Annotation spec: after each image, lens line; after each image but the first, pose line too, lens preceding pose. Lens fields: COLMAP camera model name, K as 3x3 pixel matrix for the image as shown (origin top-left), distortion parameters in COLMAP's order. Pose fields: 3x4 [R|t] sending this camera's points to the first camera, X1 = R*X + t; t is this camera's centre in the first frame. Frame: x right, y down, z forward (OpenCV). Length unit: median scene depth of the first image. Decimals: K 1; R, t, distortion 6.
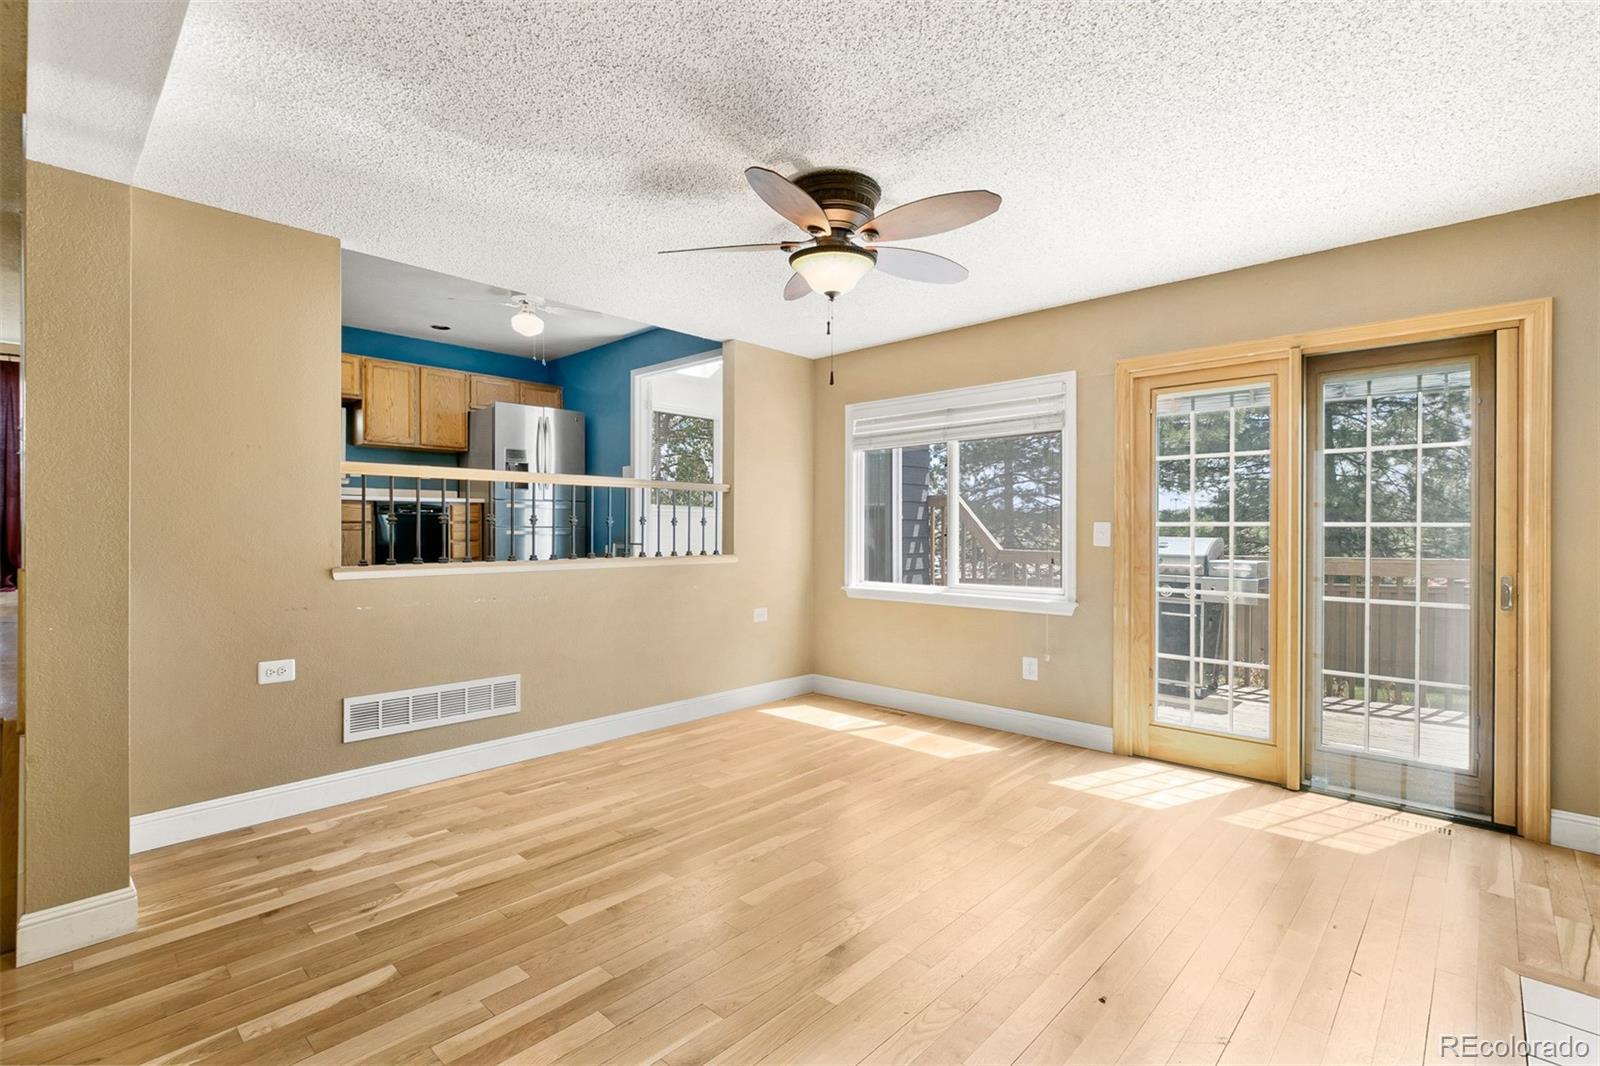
lens RADIAL K [[749.8, 0, 773.5], [0, 749.8, 536.0], [0, 0, 1]] dist [-0.002335, 0.002082]
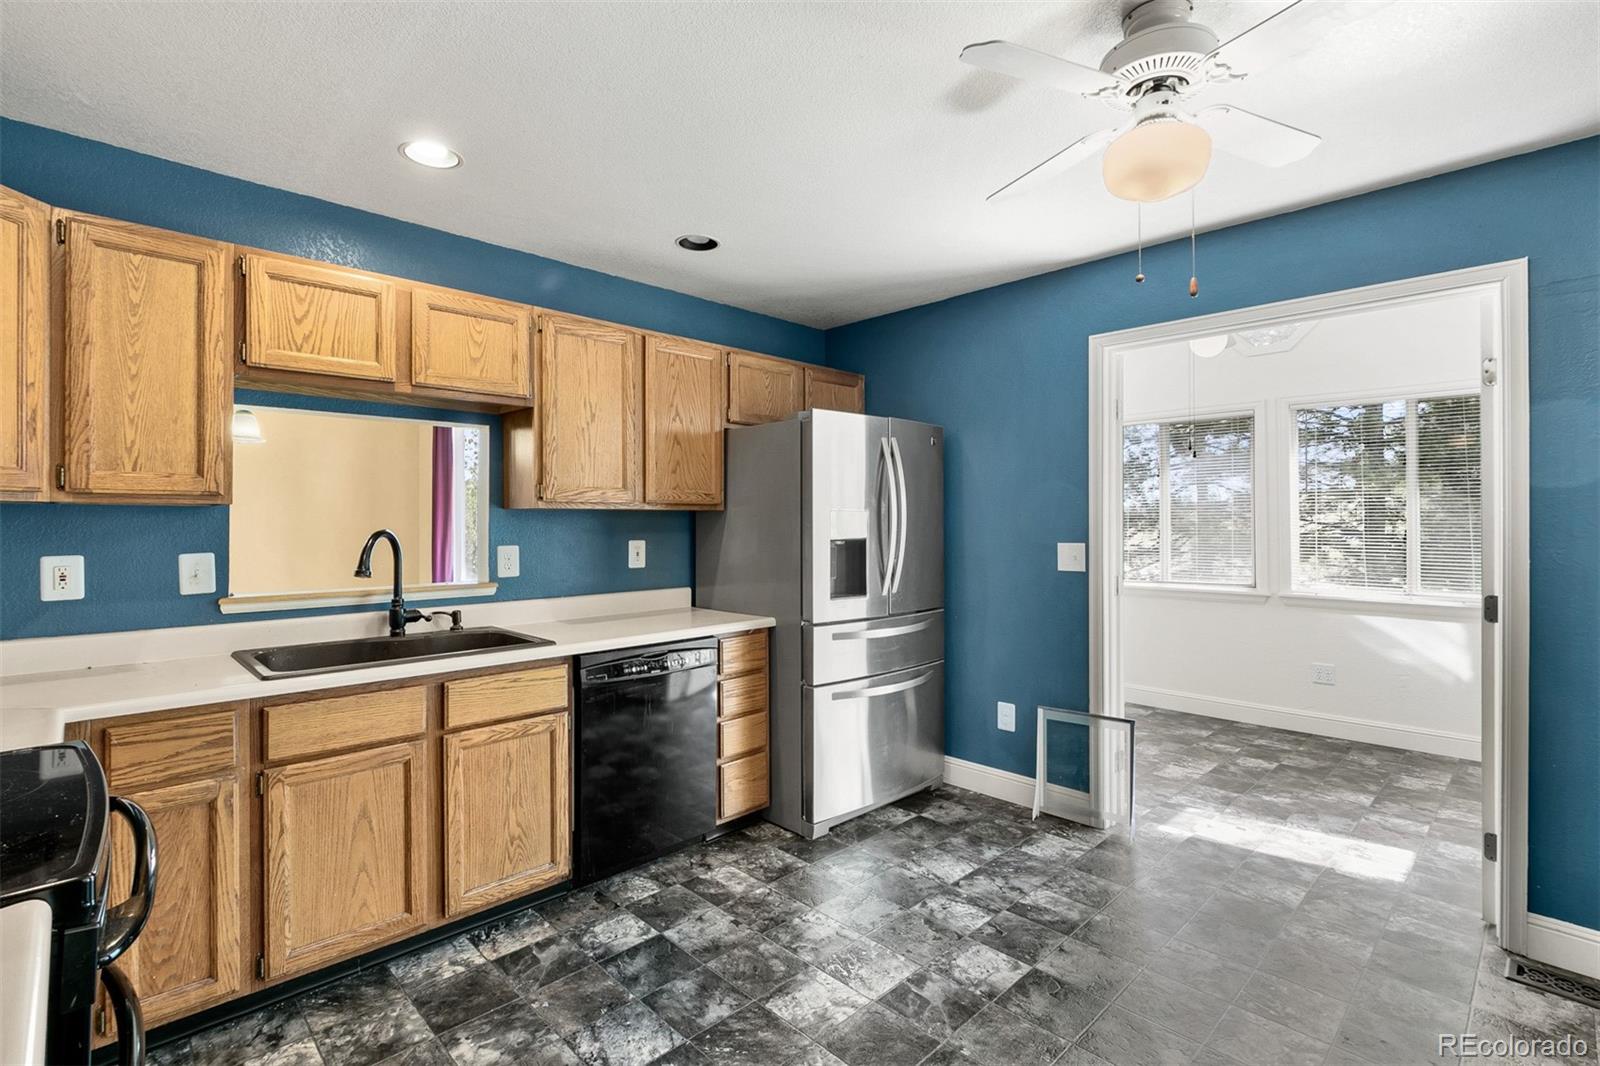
lens RADIAL K [[749.8, 0, 765.6], [0, 749.8, 525.6], [0, 0, 1]] dist [-0.002335, 0.002082]
pose [[0.998855, -0.002011, -0.047793, -0.376000], [0.001819, 0.999990, -0.004045, -0.106205], [0.047801, 0.003953, 0.998849, 0.546697]]
